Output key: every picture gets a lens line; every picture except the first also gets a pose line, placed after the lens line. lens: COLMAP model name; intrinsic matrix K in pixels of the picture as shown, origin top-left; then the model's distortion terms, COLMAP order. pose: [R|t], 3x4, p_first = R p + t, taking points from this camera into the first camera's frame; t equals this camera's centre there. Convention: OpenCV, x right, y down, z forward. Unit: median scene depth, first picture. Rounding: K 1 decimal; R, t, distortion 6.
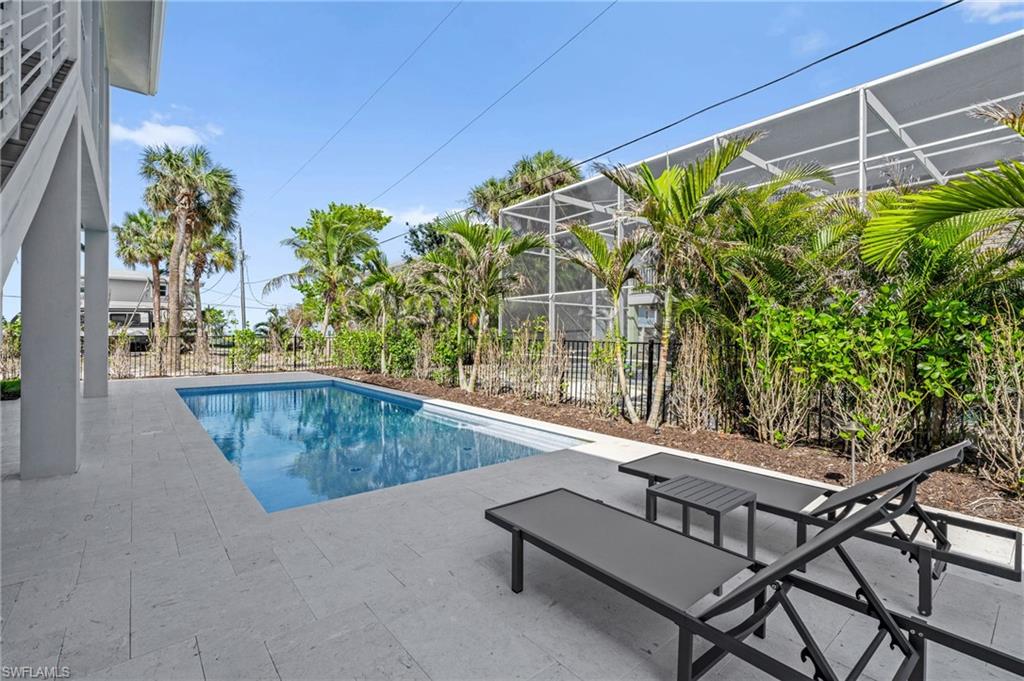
lens RADIAL K [[464.4, 0, 509.8], [0, 464.4, 347.0], [0, 0, 1]] dist [-0.020599, 0.010313]
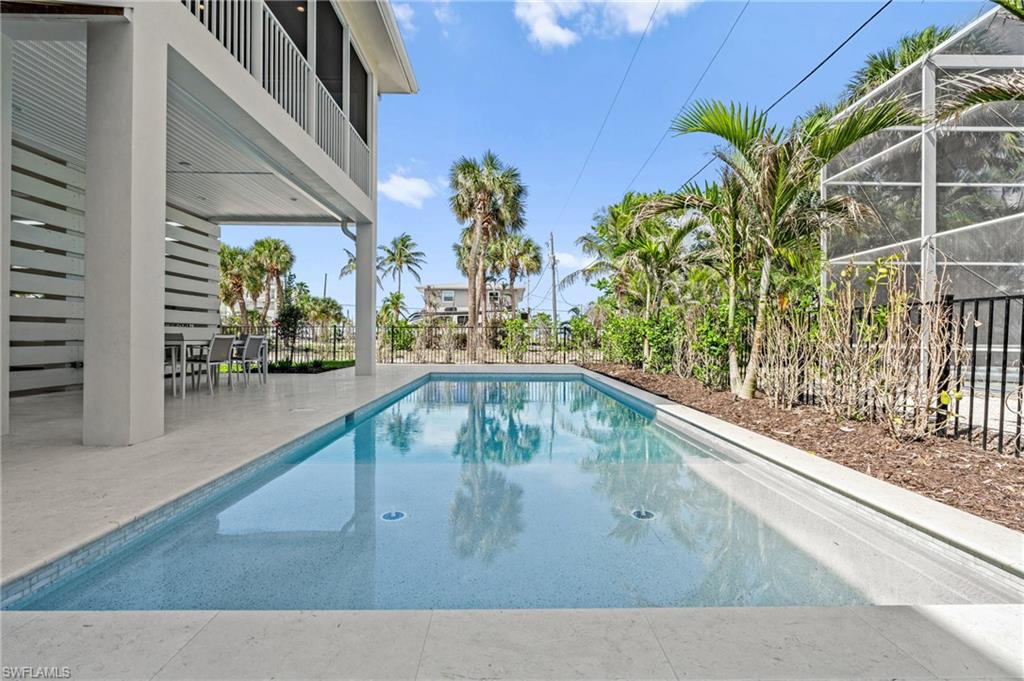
lens RADIAL K [[464.4, 0, 509.8], [0, 464.4, 347.0], [0, 0, 1]] dist [-0.020599, 0.010313]
pose [[0.788901, 0.007114, -0.614479, 0.037490], [-0.010237, 0.999946, -0.001567, 0.026328], [0.614435, 0.007527, 0.788931, 0.262395]]
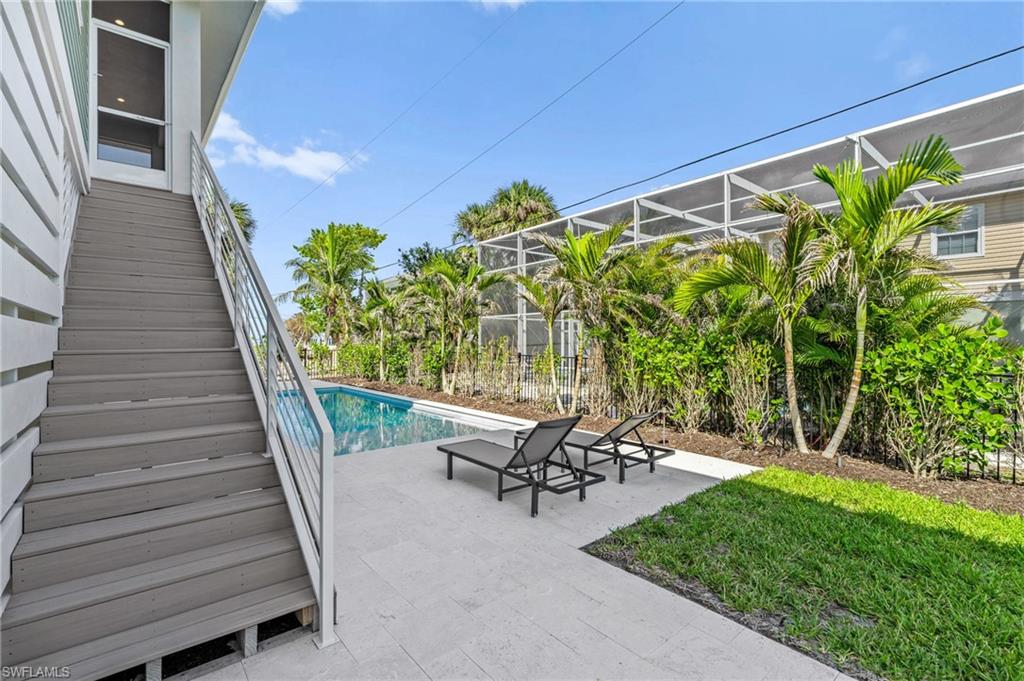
lens RADIAL K [[464.4, 0, 509.8], [0, 464.4, 347.0], [0, 0, 1]] dist [-0.020599, 0.010313]
pose [[0.999888, -0.010936, 0.010266, 0.053079], [0.011040, 0.999888, -0.010134, -0.016242], [-0.010154, 0.010246, 0.999896, -0.230740]]
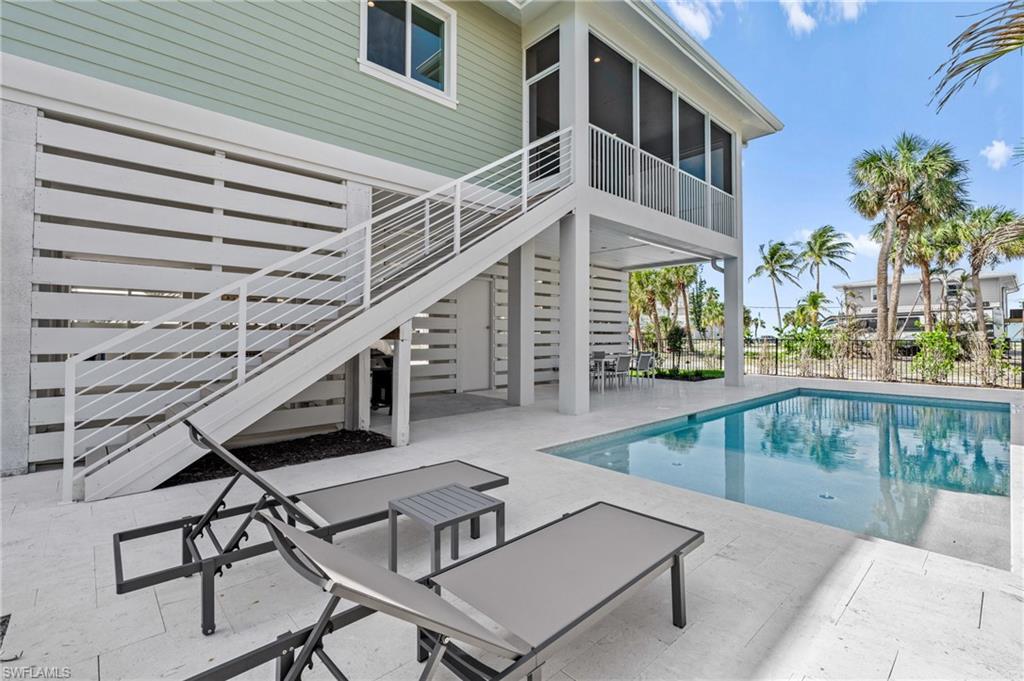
lens RADIAL K [[458.3, 0, 511.7], [0, 458.3, 317.8], [0, 0, 1]] dist [0.028398, 0.000159]
pose [[0.067604, -0.057512, -0.996053, 0.287724], [-0.012700, 0.998207, -0.058498, -0.002288], [0.997631, 0.016605, 0.066752, 0.215743]]
